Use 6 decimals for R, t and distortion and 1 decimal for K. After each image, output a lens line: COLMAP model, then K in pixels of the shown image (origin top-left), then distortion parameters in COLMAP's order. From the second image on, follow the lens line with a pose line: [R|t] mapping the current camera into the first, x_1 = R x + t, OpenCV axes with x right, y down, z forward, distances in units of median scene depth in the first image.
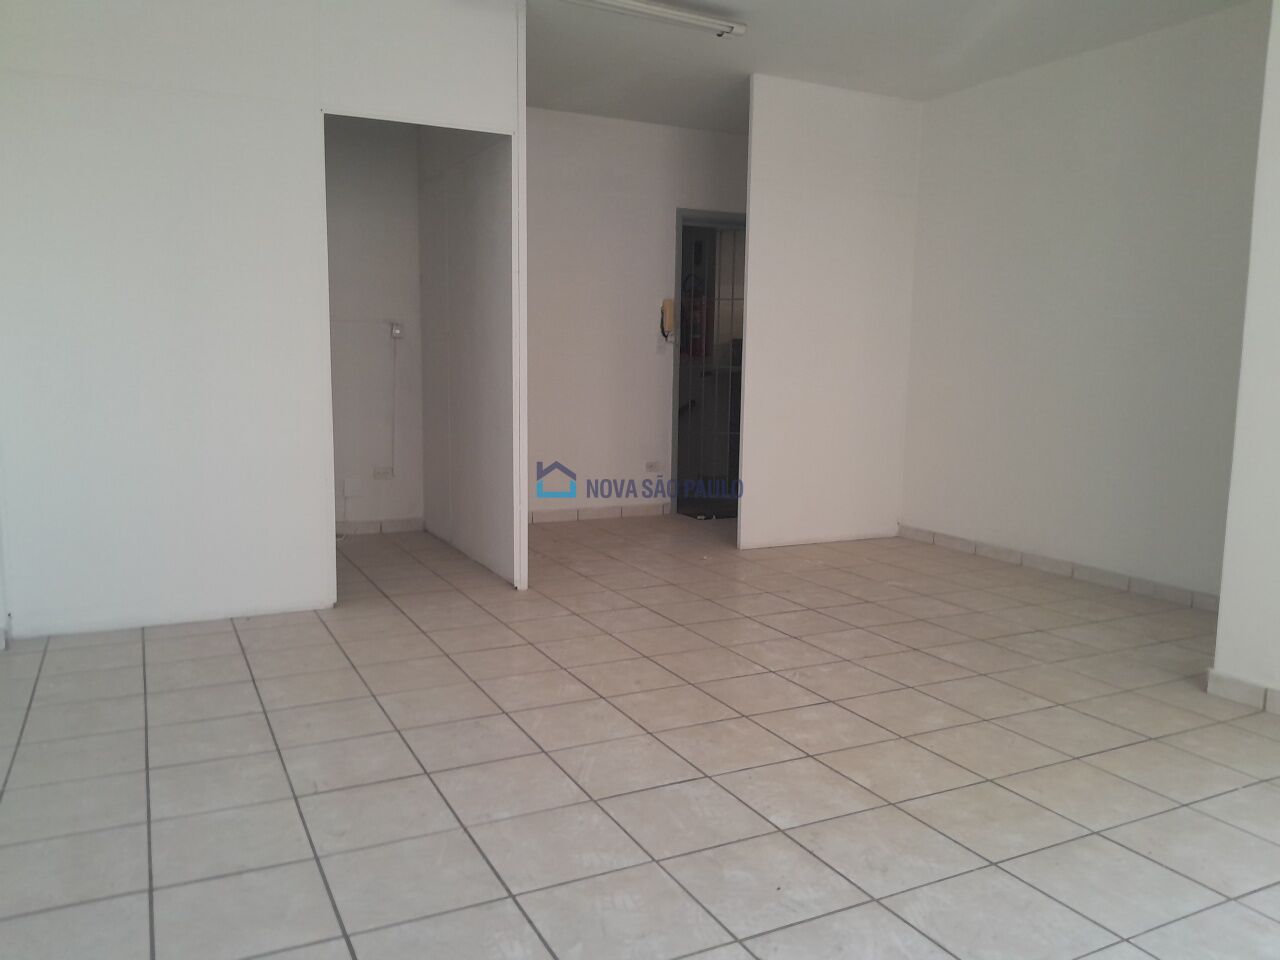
lens RADIAL K [[1012.7, 0, 638.1], [0, 1012.7, 477.4], [0, 0, 1]] dist [0.025535, -0.057756]
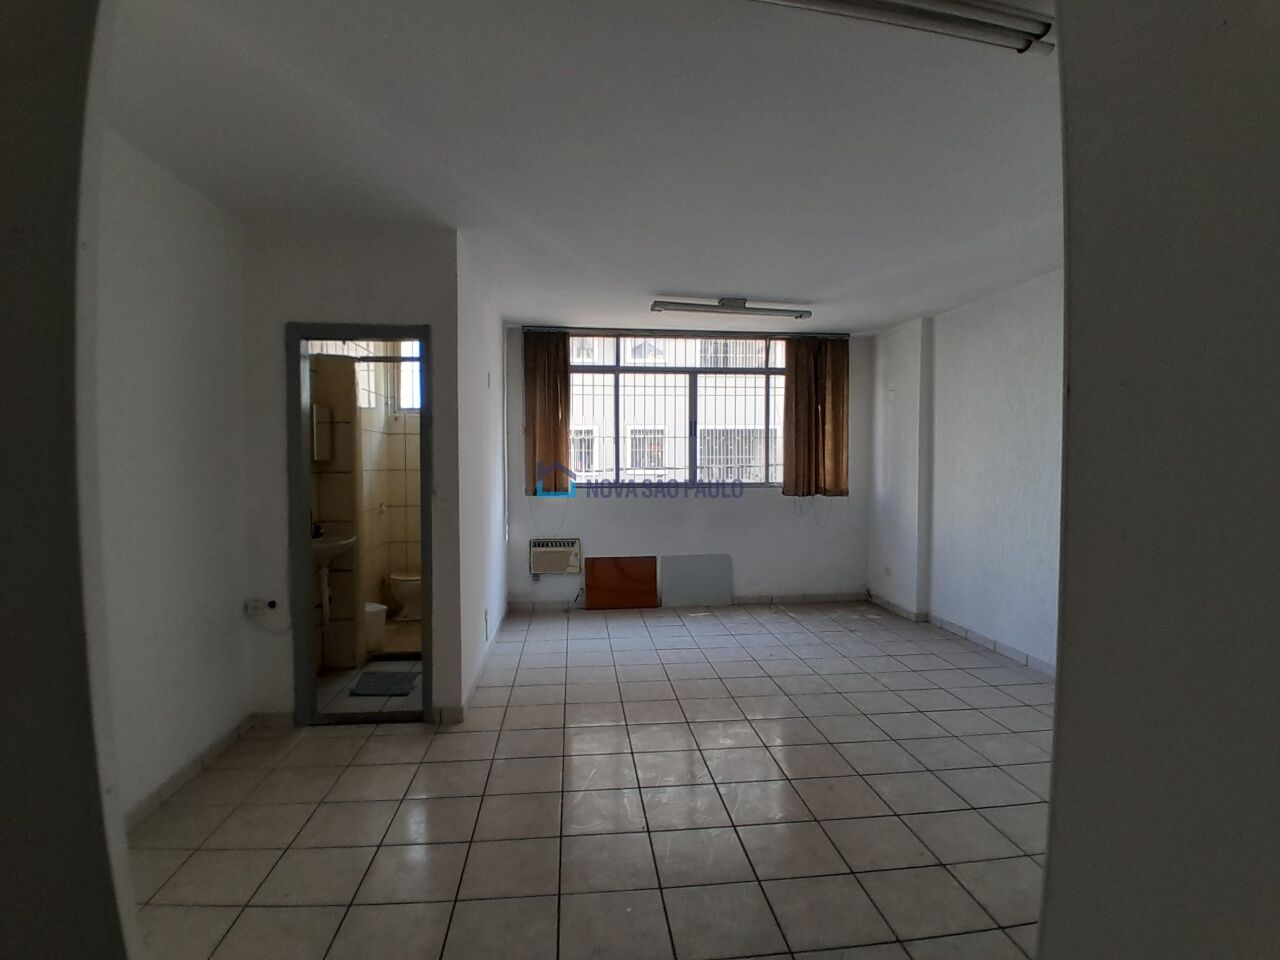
lens RADIAL K [[645.6, 0, 645.6], [0, 645.6, 482.3], [0, 0, 1]] dist [0.003416, 0.000133]
pose [[-0.938279, -0.020639, 0.345264, -0.062250], [0.032309, 0.988624, 0.146898, -0.346925], [-0.344368, 0.148987, -0.926938, 2.052067]]
